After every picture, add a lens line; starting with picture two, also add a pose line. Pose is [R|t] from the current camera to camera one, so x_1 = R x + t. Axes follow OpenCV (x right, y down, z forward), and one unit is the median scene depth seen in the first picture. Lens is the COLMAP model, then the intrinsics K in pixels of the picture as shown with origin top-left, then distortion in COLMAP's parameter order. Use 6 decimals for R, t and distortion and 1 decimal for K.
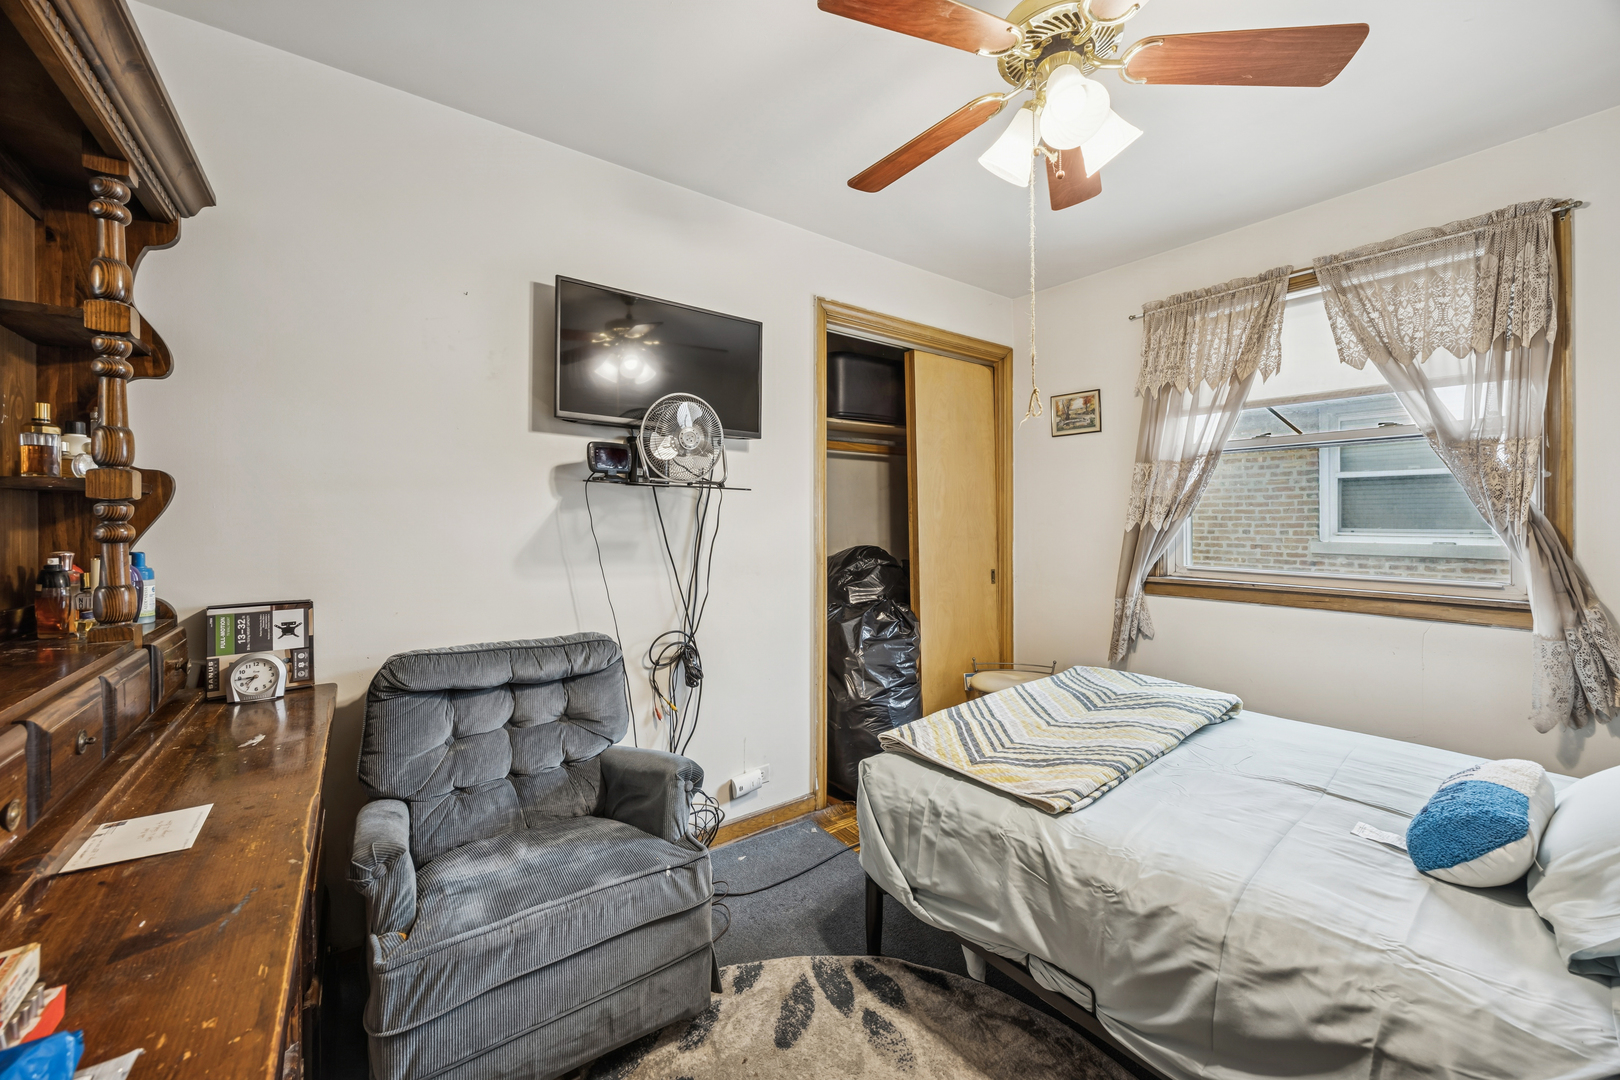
lens RADIAL K [[618.9, 0, 817.7], [0, 618.9, 514.8], [0, 0, 1]] dist [-0.005170, 0.000699]
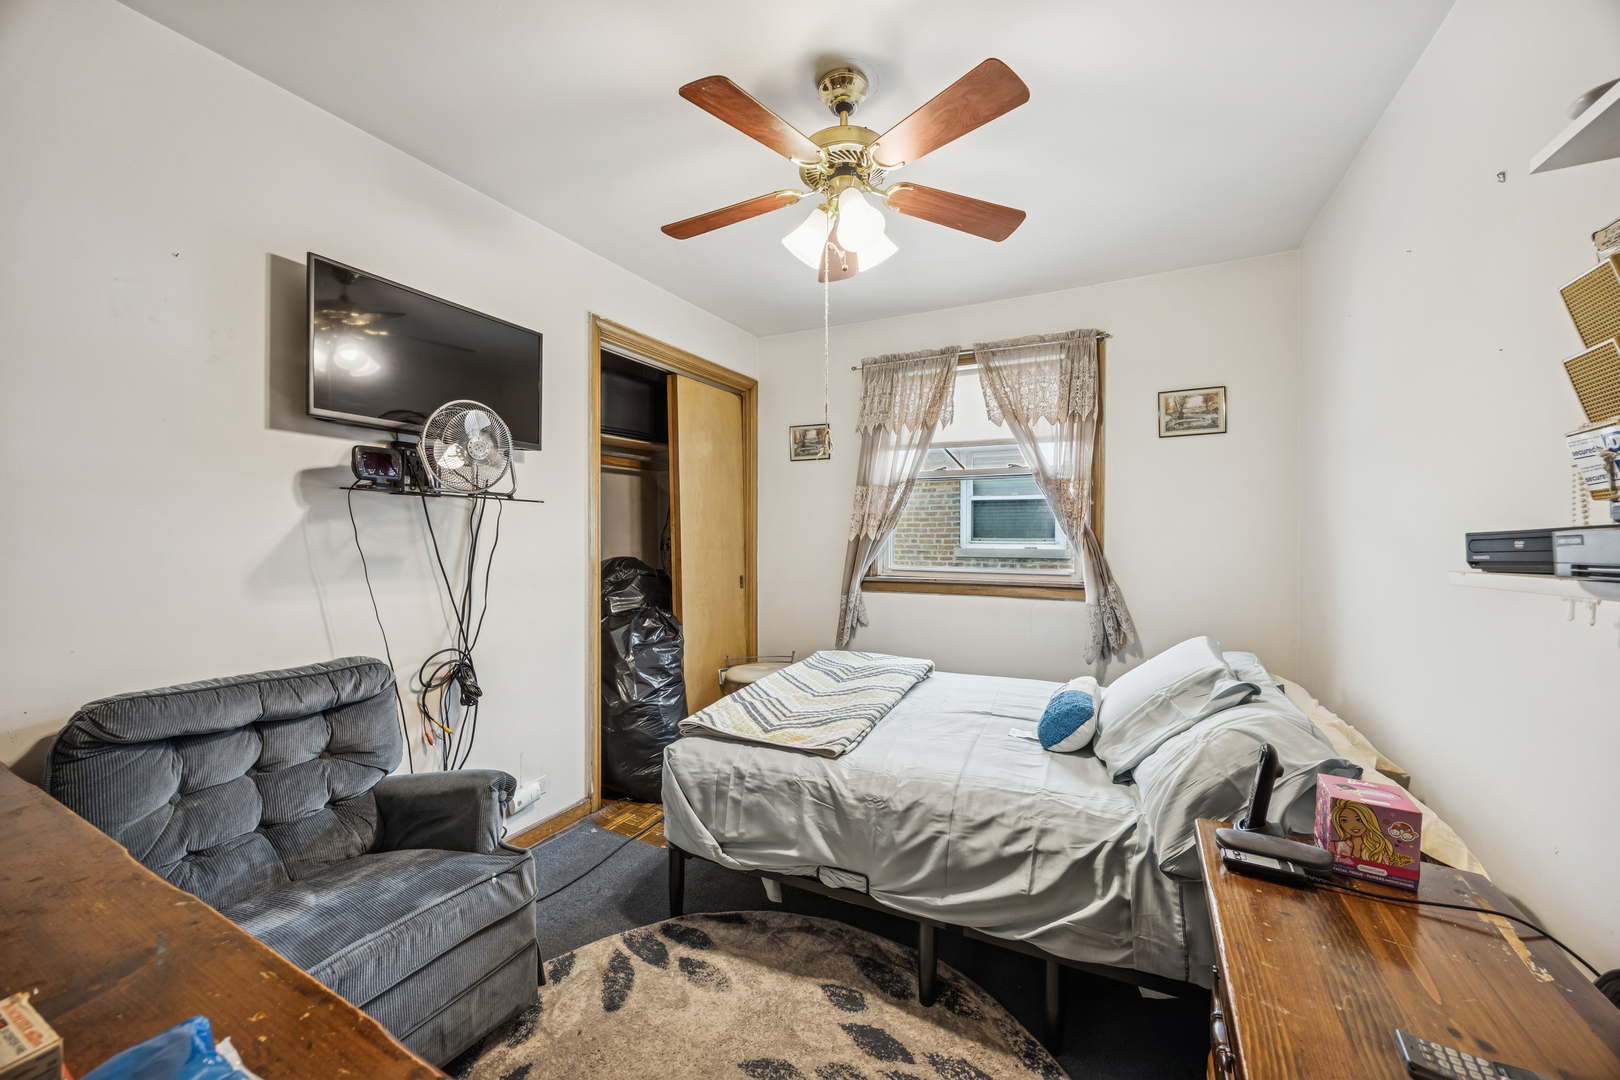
lens RADIAL K [[618.9, 0, 803.5], [0, 618.9, 536.1], [0, 0, 1]] dist [-0.005170, 0.000699]
pose [[0.896275, -0.003930, 0.443482, -0.193395], [-0.002925, 0.999887, 0.014772, -0.001182], [-0.443490, -0.014537, 0.896161, -0.103472]]
